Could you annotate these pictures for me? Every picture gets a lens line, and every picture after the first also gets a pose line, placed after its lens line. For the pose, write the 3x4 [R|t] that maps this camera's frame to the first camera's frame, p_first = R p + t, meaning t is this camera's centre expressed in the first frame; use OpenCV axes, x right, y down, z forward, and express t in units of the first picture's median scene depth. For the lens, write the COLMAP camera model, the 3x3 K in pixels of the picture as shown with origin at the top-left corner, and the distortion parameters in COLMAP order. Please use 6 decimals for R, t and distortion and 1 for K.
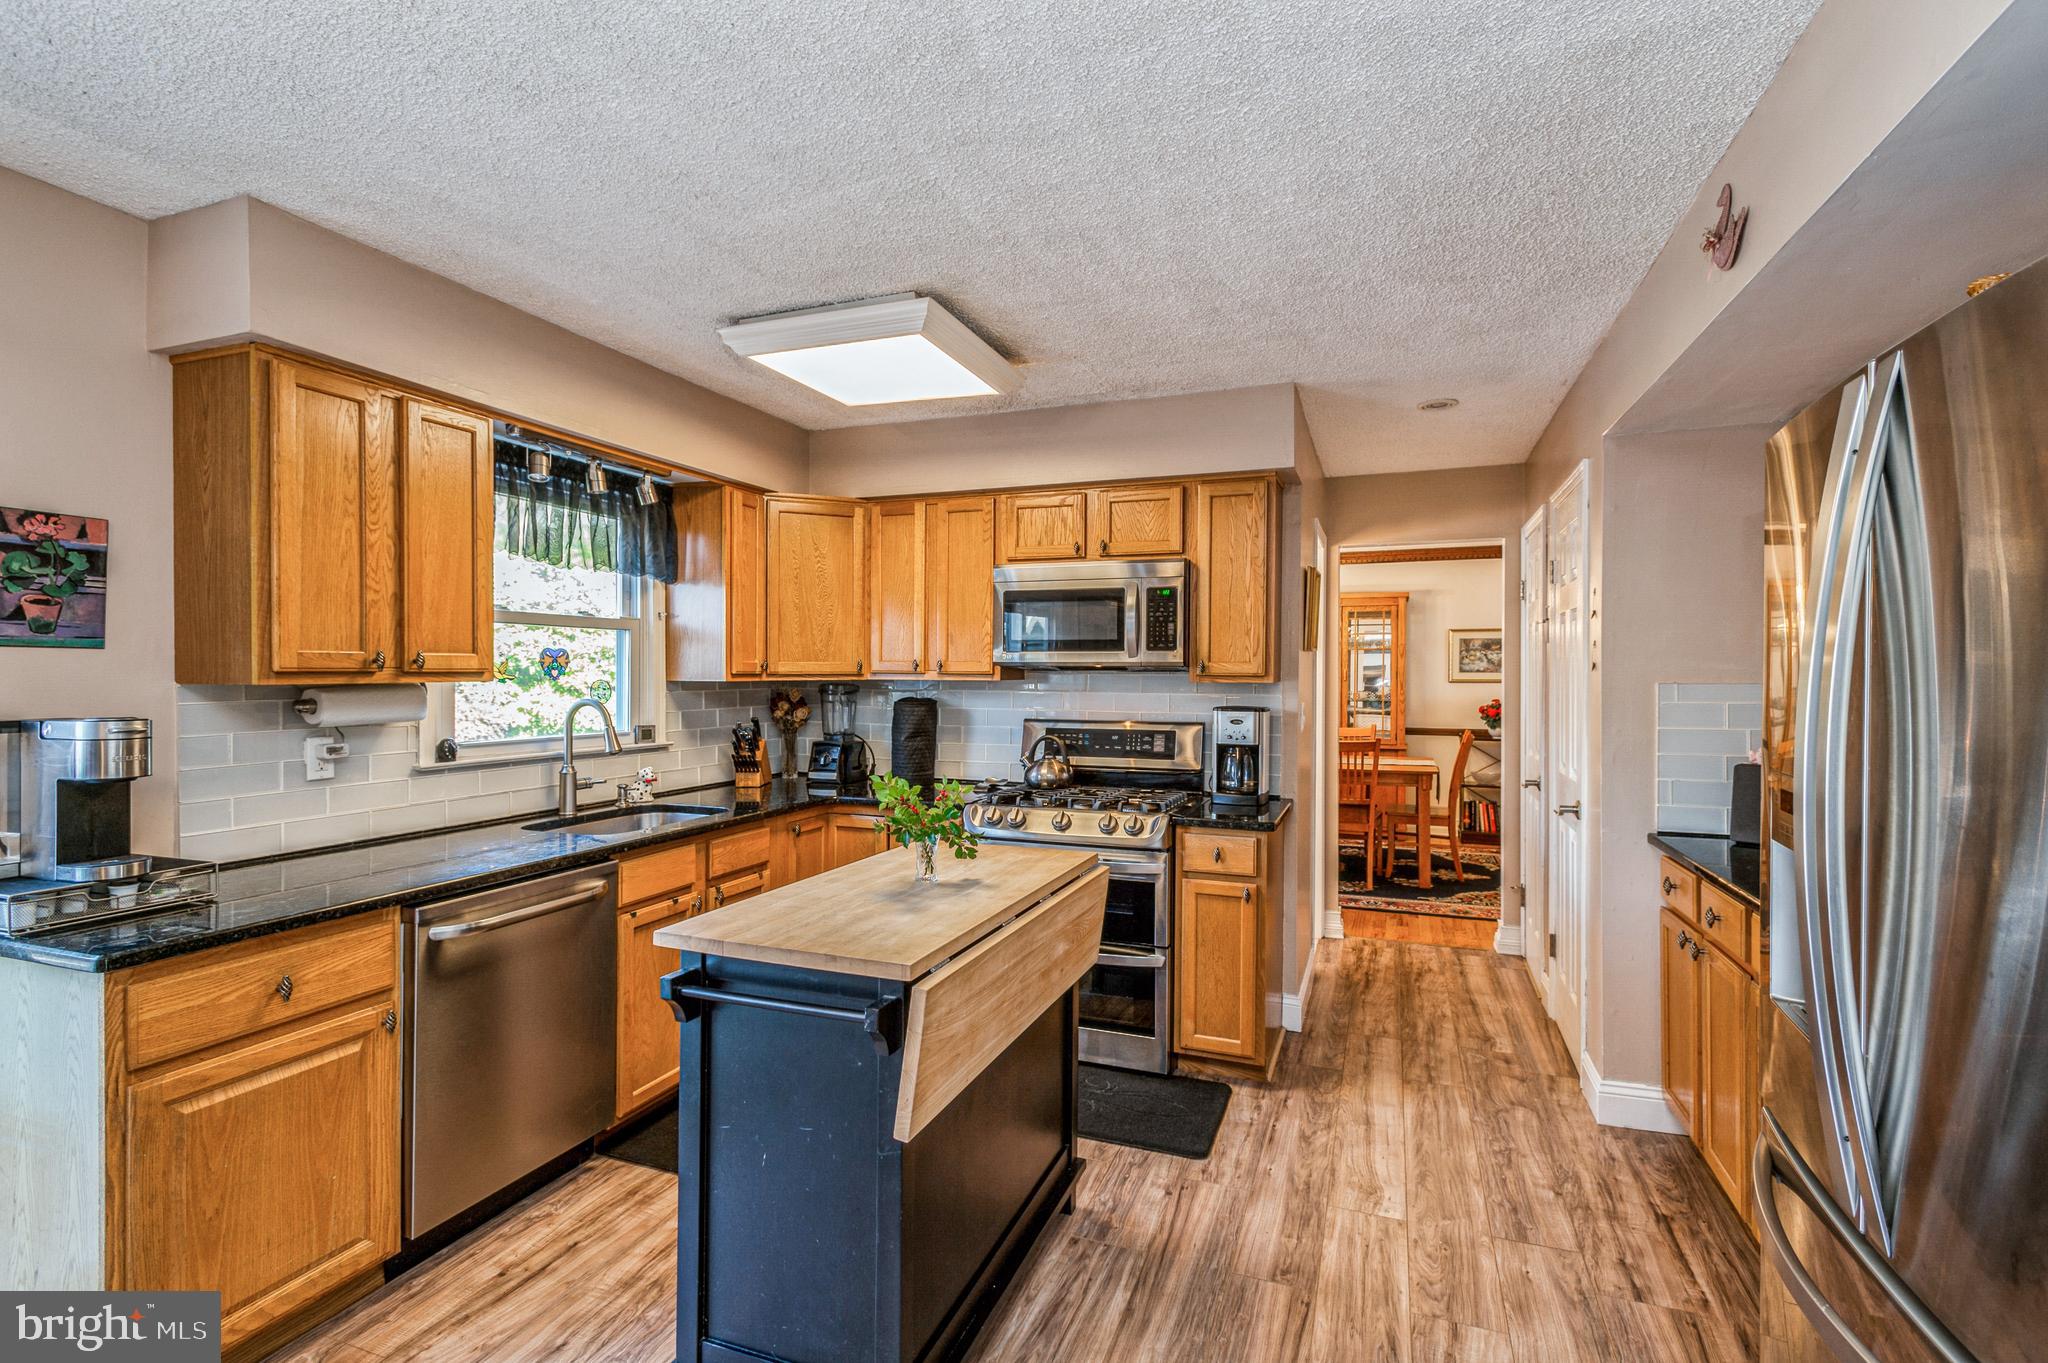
lens RADIAL K [[973.4, 0, 1021.2], [0, 973.4, 673.4], [0, 0, 1]] dist [0.014768, -0.005150]
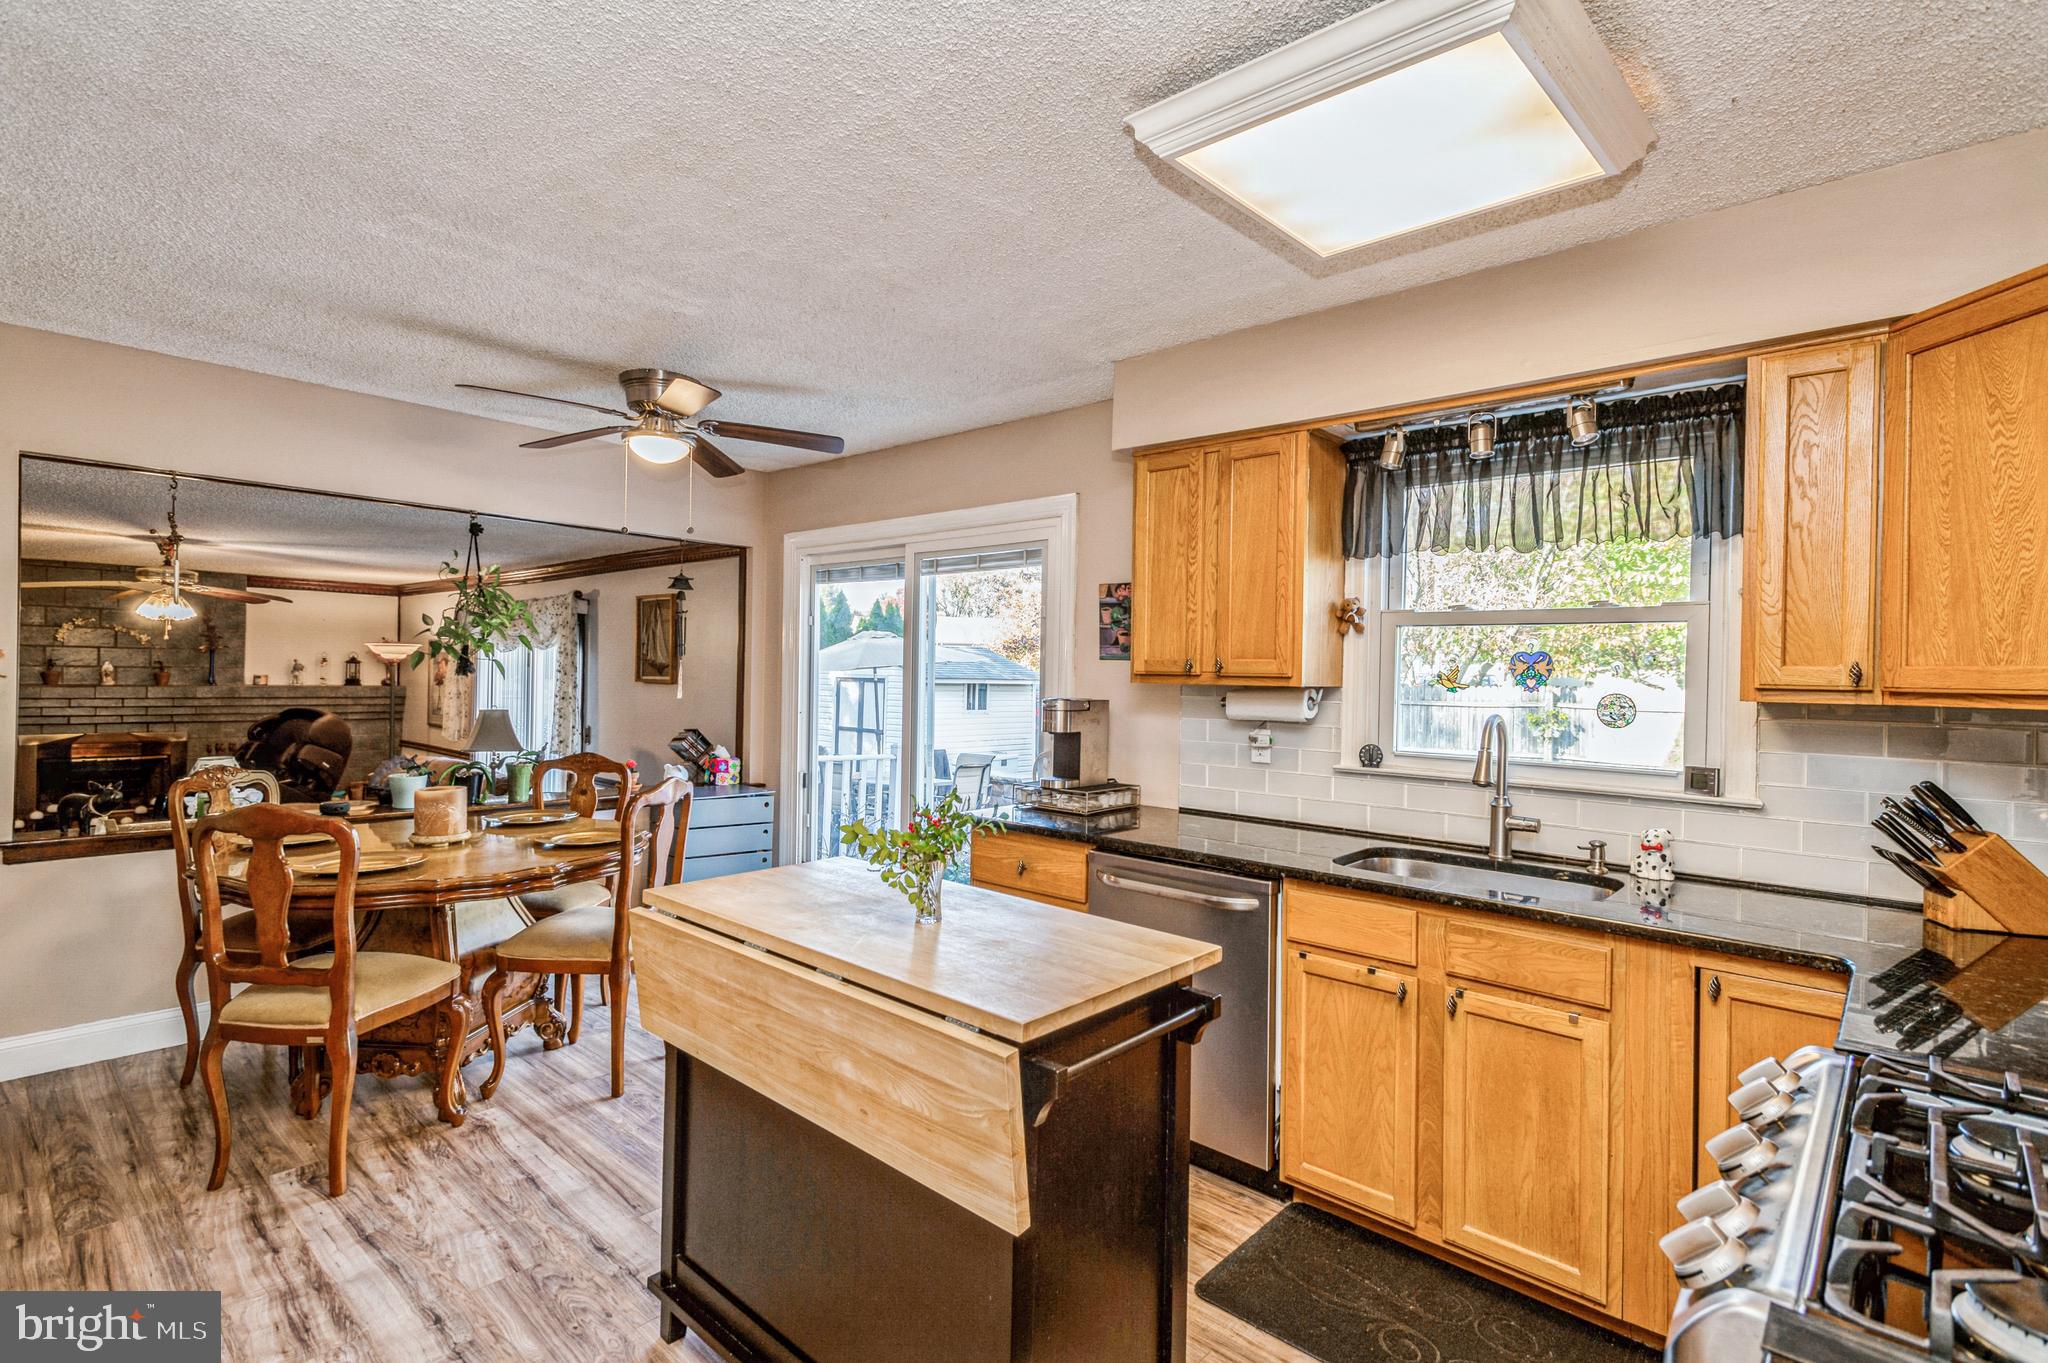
lens RADIAL K [[973.4, 0, 1026.3], [0, 973.4, 675.6], [0, 0, 1]] dist [0.014768, -0.005150]
pose [[-0.372388, -0.006168, -0.928057, 0.463759], [-0.021160, 0.999774, 0.001846, 0.001241], [0.927836, 0.020325, -0.372434, 1.002998]]
